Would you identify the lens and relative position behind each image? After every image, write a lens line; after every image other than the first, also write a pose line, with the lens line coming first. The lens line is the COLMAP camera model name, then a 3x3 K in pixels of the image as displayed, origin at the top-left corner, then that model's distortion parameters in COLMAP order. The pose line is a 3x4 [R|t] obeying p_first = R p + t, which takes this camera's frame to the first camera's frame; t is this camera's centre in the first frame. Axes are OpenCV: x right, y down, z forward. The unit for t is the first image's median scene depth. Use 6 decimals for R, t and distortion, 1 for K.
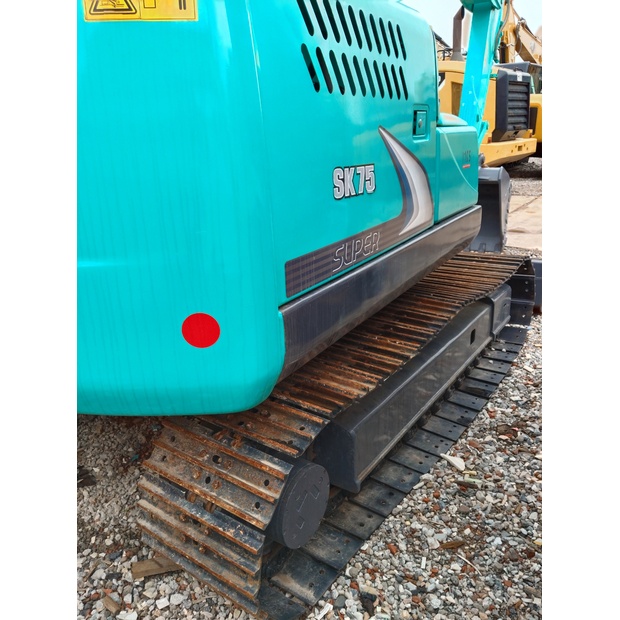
lens RADIAL K [[559.7, 0, 307.8], [0, 559.7, 317.9], [0, 0, 1]] dist [0.104958, -0.173942]
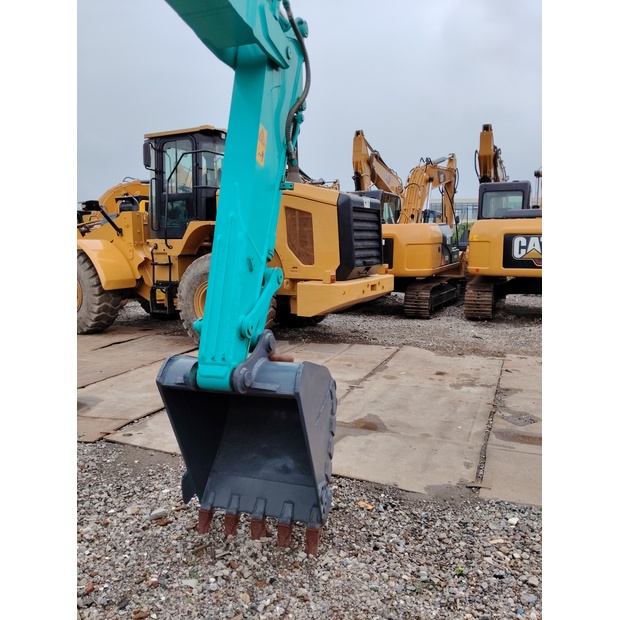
lens RADIAL K [[559.7, 0, 307.8], [0, 559.7, 317.9], [0, 0, 1]] dist [0.104958, -0.173942]
pose [[0.980326, -0.010867, 0.197085, 0.268610], [0.050611, 0.978942, -0.197767, -0.222873], [-0.190785, 0.203851, 0.960232, 0.570397]]
